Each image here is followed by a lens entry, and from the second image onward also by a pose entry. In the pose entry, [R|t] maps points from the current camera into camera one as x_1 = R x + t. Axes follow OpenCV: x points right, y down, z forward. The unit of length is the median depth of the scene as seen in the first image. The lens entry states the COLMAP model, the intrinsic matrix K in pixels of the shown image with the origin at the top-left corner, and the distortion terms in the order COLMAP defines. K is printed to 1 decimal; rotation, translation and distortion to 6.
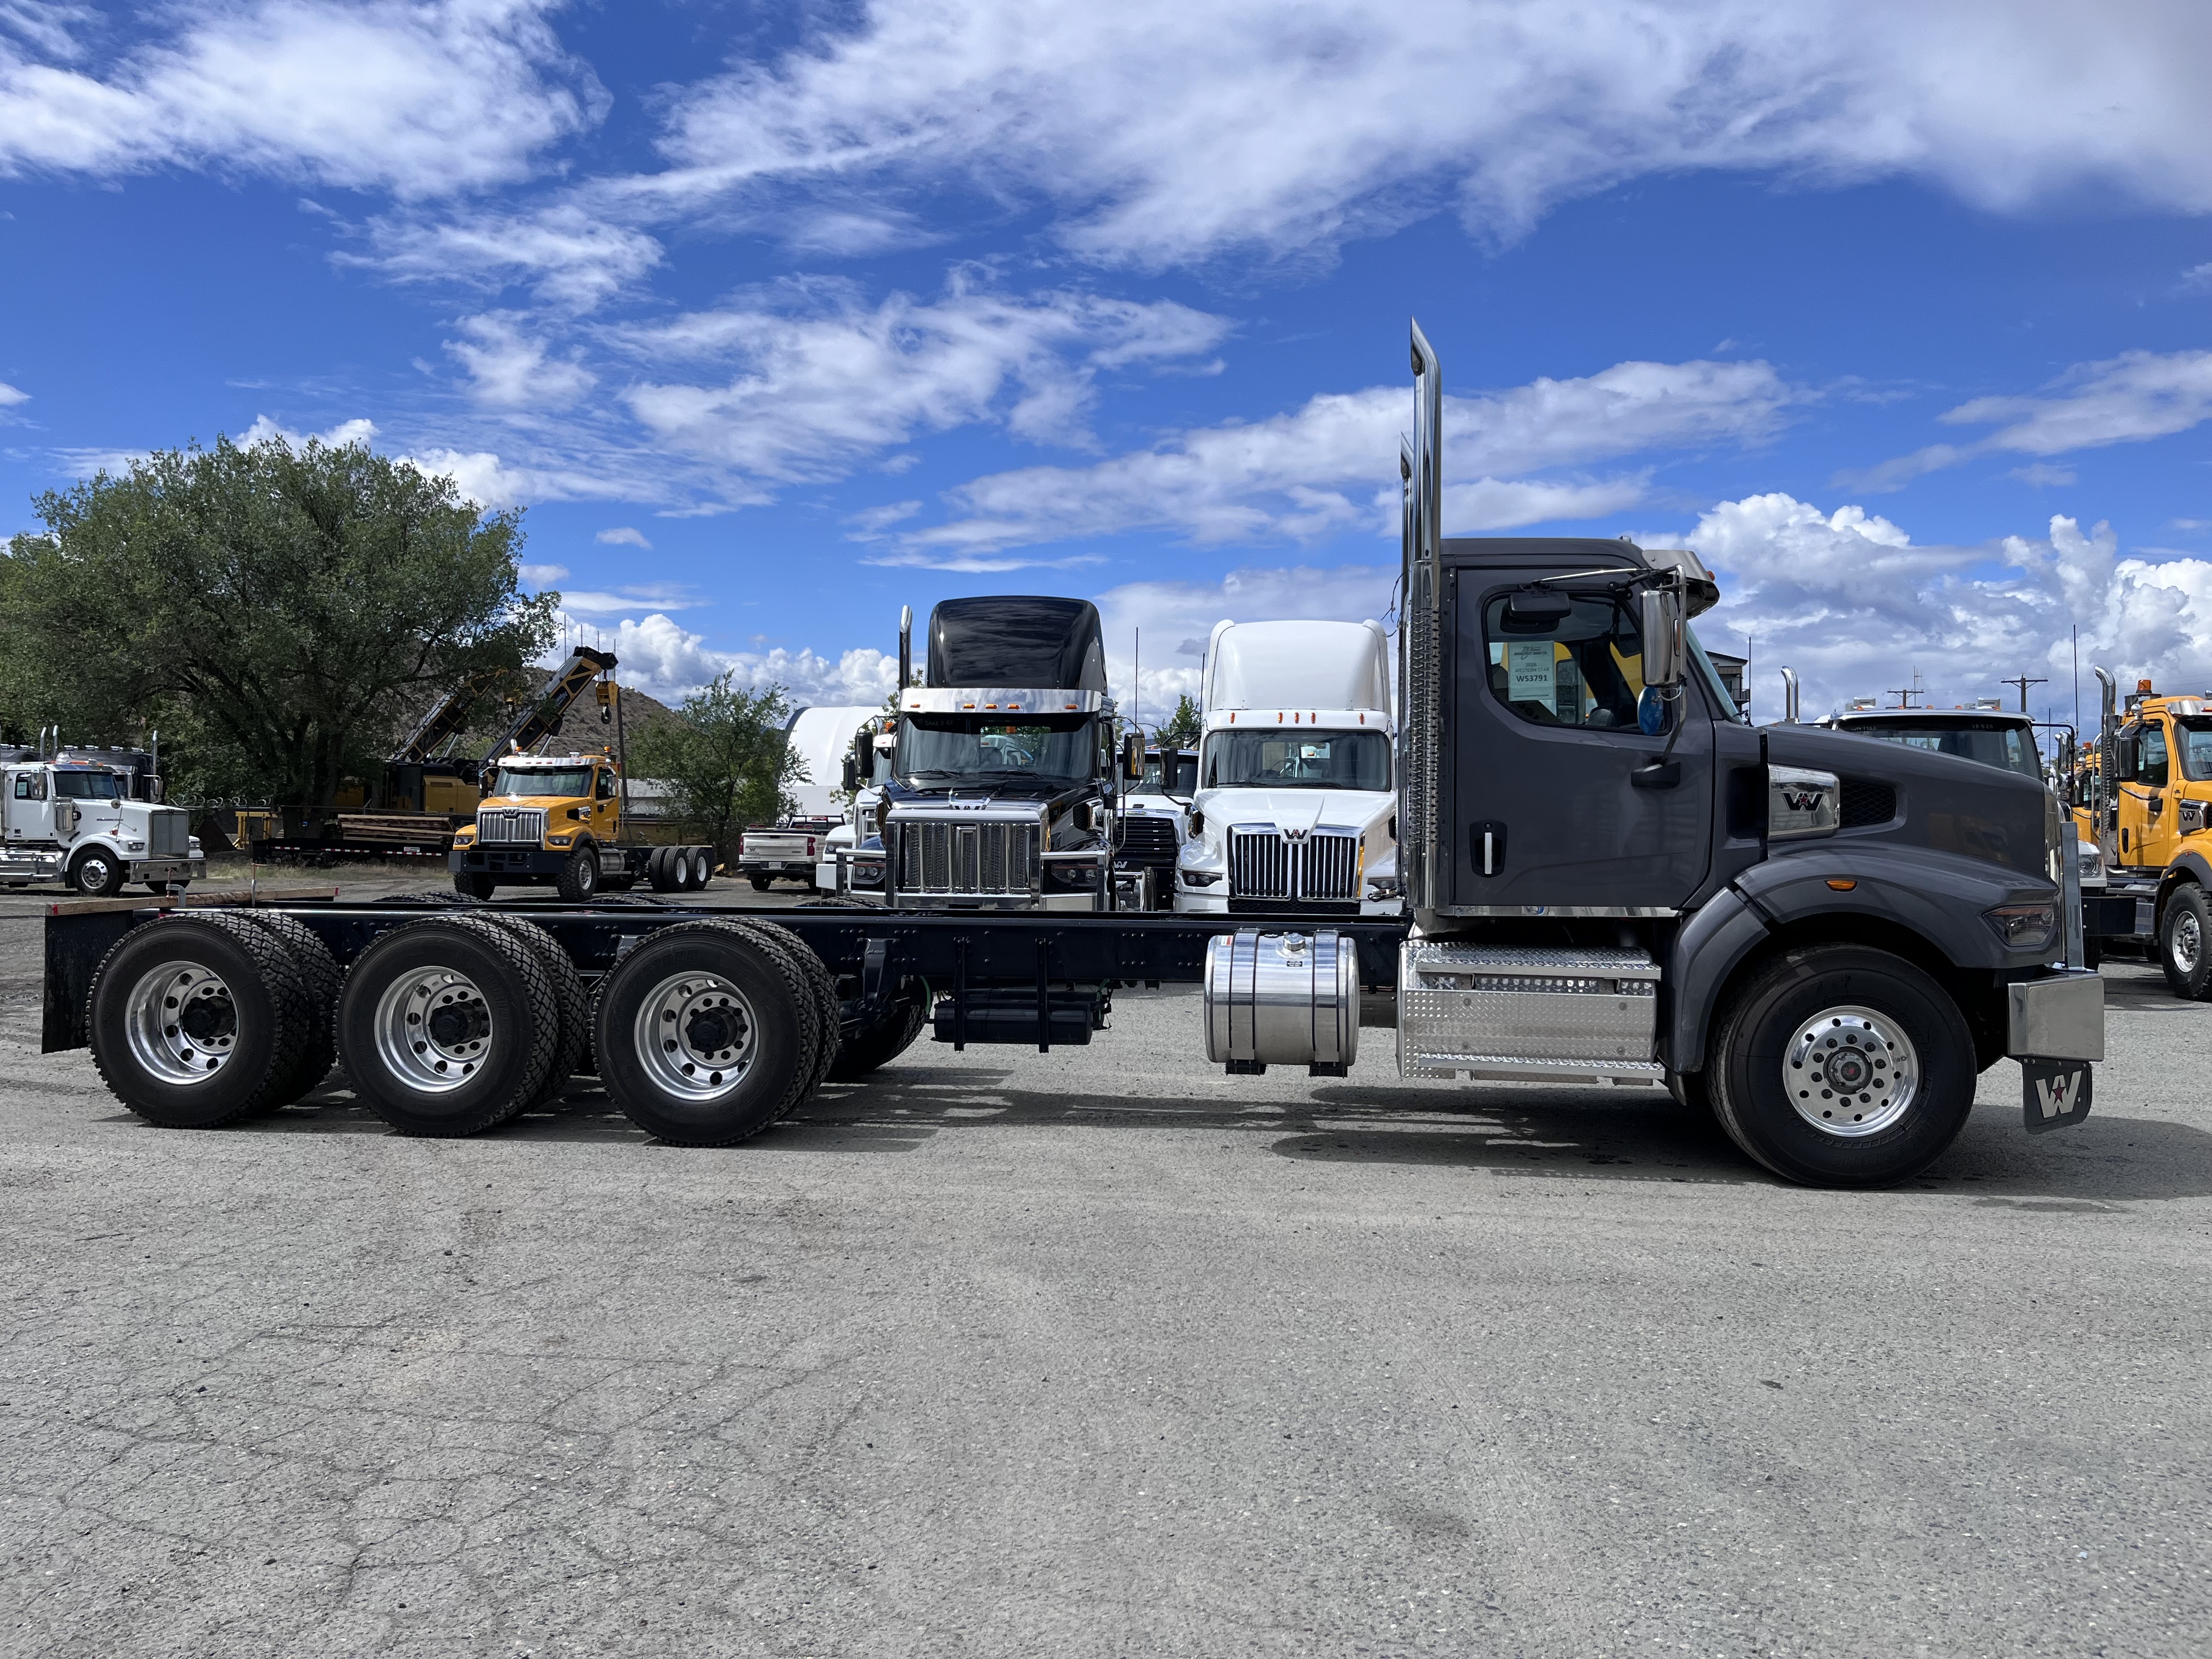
lens RADIAL K [[1669.6, 0, 1106.0], [0, 1669.6, 829.5], [0, 0, 1]] dist [0.077311, -0.115553]
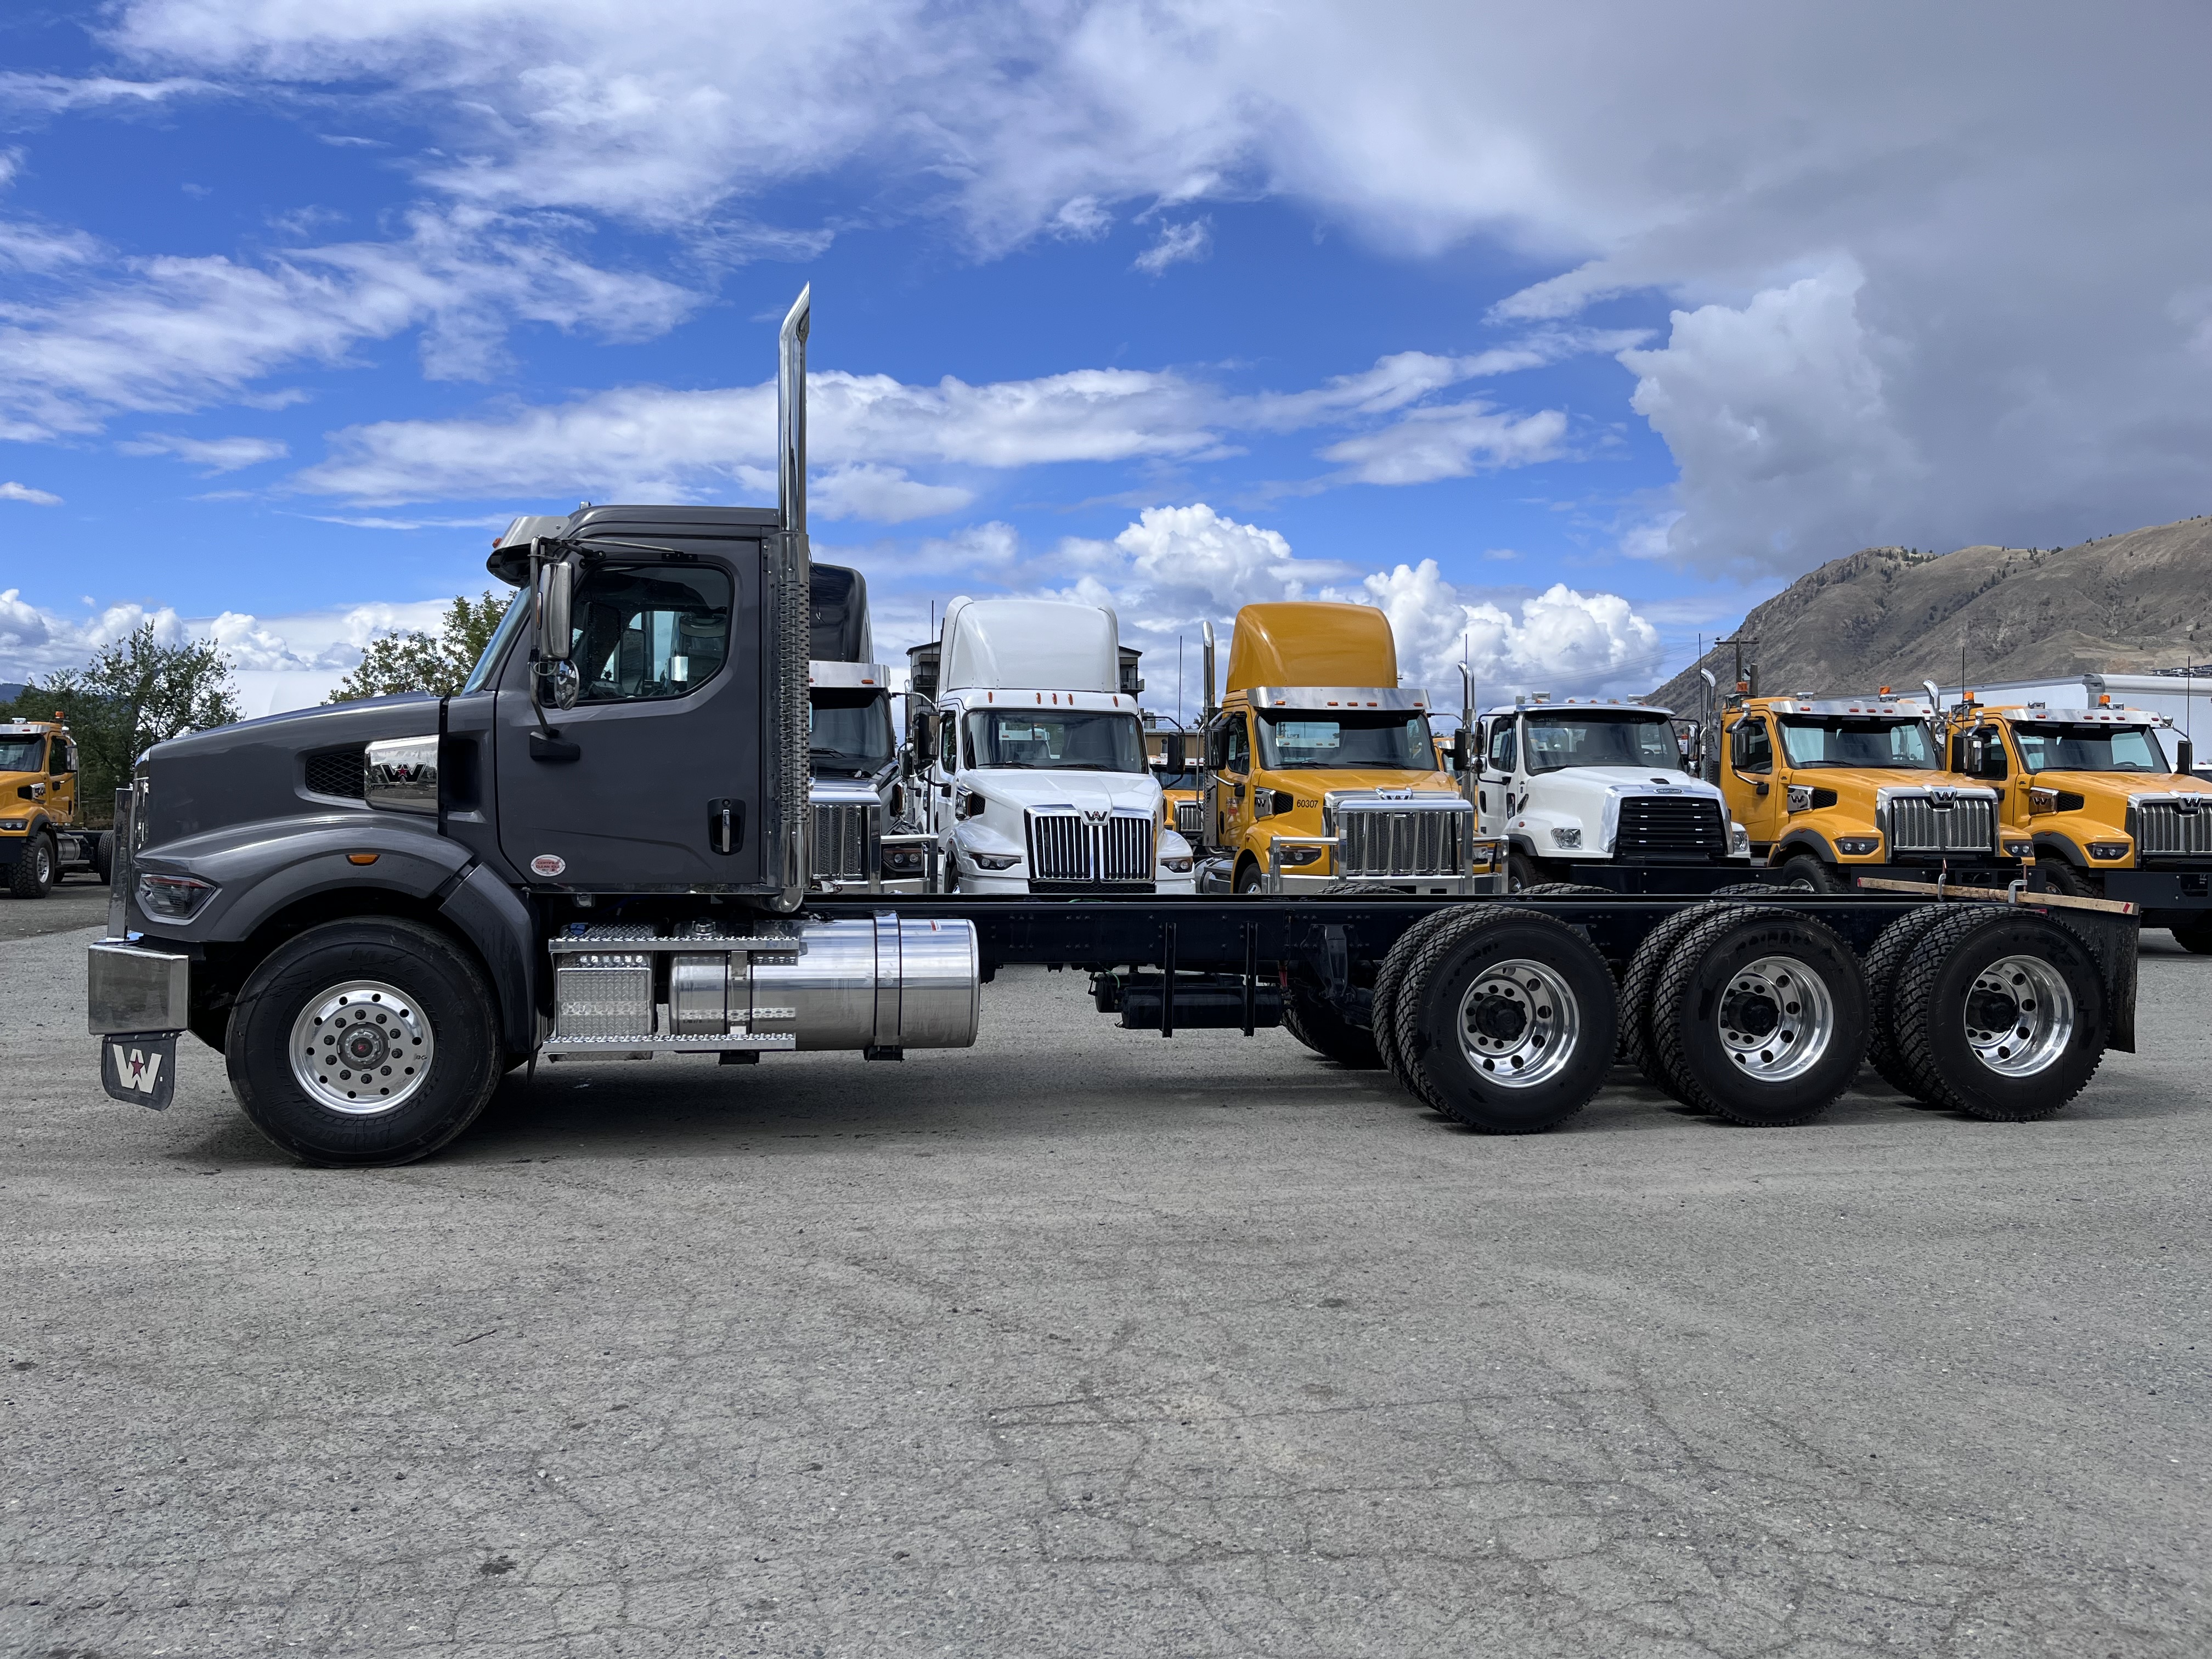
lens RADIAL K [[1669.6, 0, 1106.0], [0, 1669.6, 829.5], [0, 0, 1]] dist [0.077311, -0.115553]
pose [[0.937133, -0.004726, 0.348939, -0.768745], [0.000626, 0.999929, 0.011862, -0.002963], [-0.348971, -0.010897, 0.937070, 0.219411]]
